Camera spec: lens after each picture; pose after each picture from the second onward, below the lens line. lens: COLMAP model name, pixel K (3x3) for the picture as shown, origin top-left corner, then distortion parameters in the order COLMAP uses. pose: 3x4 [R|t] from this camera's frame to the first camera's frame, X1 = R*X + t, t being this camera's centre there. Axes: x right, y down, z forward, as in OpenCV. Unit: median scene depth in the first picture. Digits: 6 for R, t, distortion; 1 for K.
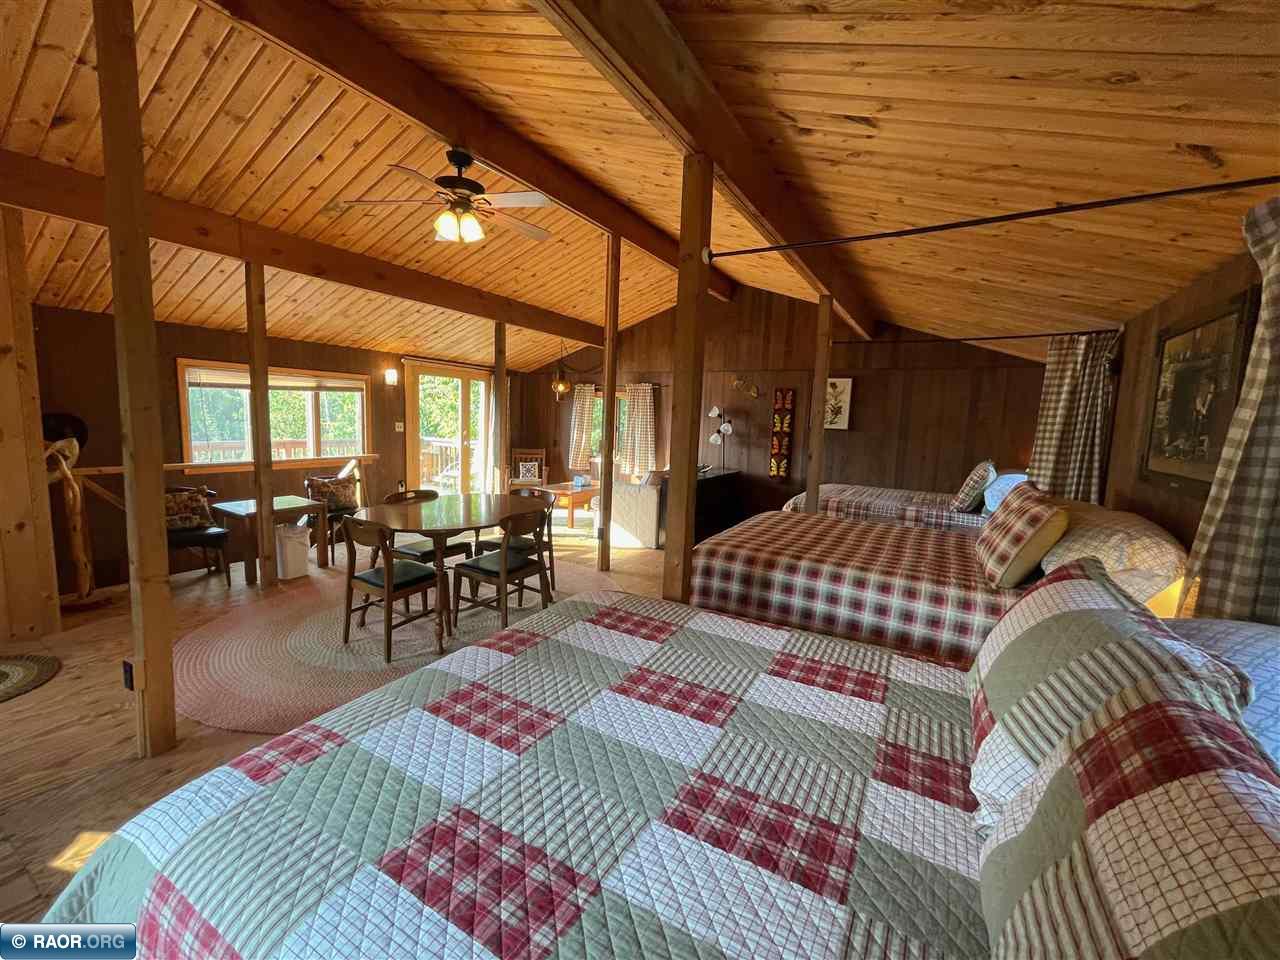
lens RADIAL K [[522.8, 0, 638.6], [0, 522.8, 479.8], [0, 0, 1]] dist [-0.001783, -0.000543]
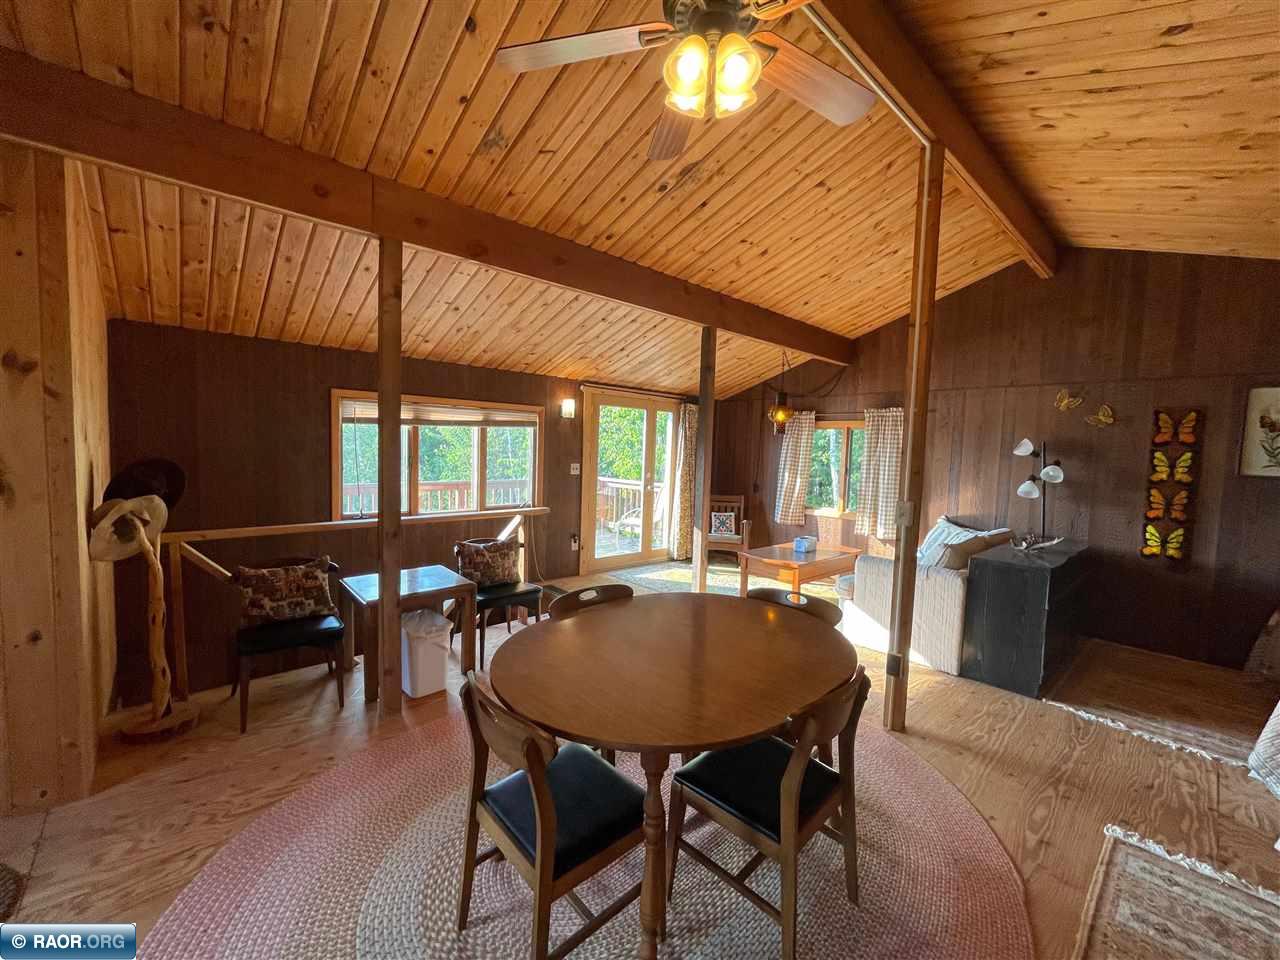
lens RADIAL K [[522.8, 0, 640.0], [0, 522.8, 479.6], [0, 0, 1]] dist [-0.001783, -0.000543]
pose [[0.955107, 0.011751, -0.296029, -0.139980], [-0.030734, 0.997752, -0.059554, -0.045495], [0.294664, 0.065978, 0.953321, 0.297949]]
